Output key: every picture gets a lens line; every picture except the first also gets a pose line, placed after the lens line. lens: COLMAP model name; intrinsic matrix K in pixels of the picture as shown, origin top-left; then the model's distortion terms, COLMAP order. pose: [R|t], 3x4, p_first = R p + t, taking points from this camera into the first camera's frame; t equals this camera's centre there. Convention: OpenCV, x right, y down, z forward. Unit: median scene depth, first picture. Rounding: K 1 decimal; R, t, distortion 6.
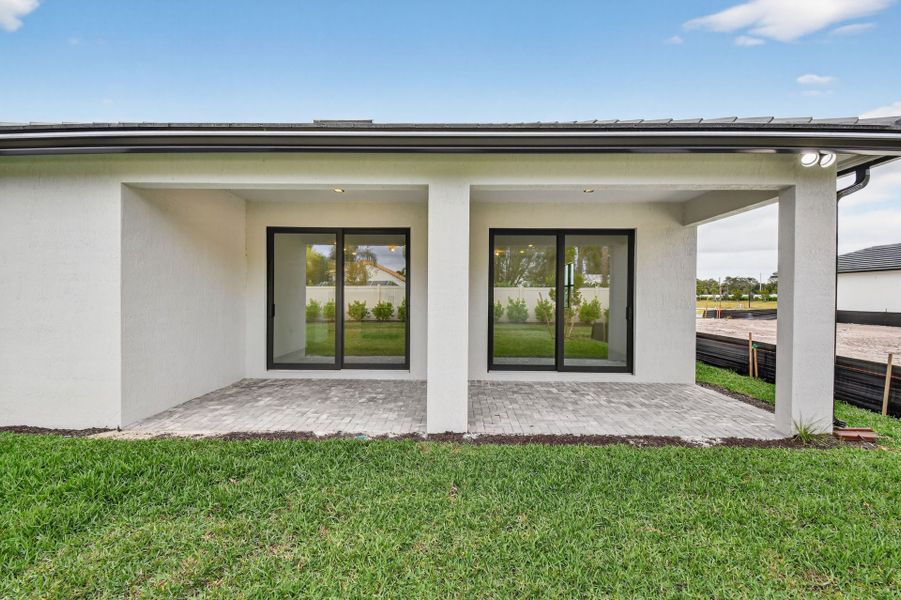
lens RADIAL K [[403.4, 0, 457.7], [0, 403.4, 294.0], [0, 0, 1]] dist [0.056635, -0.030263]
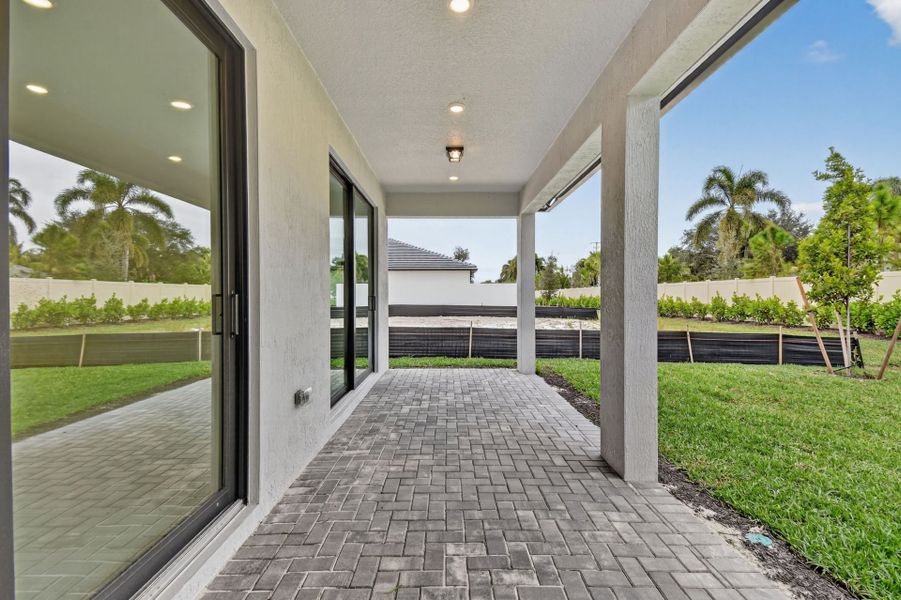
lens RADIAL K [[396.5, 0, 456.2], [0, 396.5, 302.6], [0, 0, 1]] dist [0.049942, -0.028413]
pose [[-0.031991, -0.018294, 0.999321, -0.525304], [-0.004397, 0.999825, 0.018163, 0.034849], [-0.999478, -0.003813, -0.032066, 1.014506]]
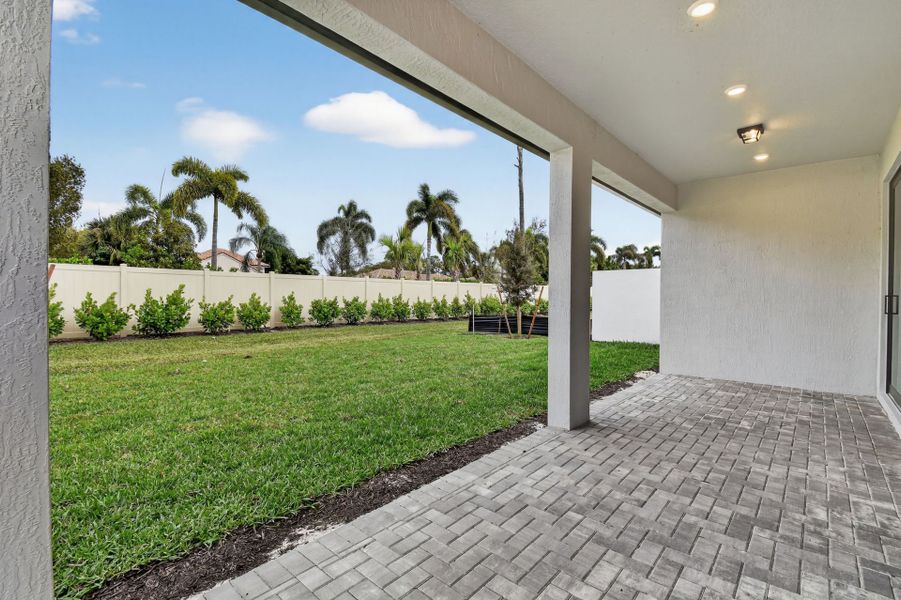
lens RADIAL K [[403.4, 0, 457.7], [0, 403.4, 294.0], [0, 0, 1]] dist [0.056635, -0.030263]
pose [[-0.648597, -0.011537, -0.761045, 0.636837], [-0.007281, 0.999933, -0.008953, 0.042185], [0.761097, -0.000265, -0.648638, 1.084150]]
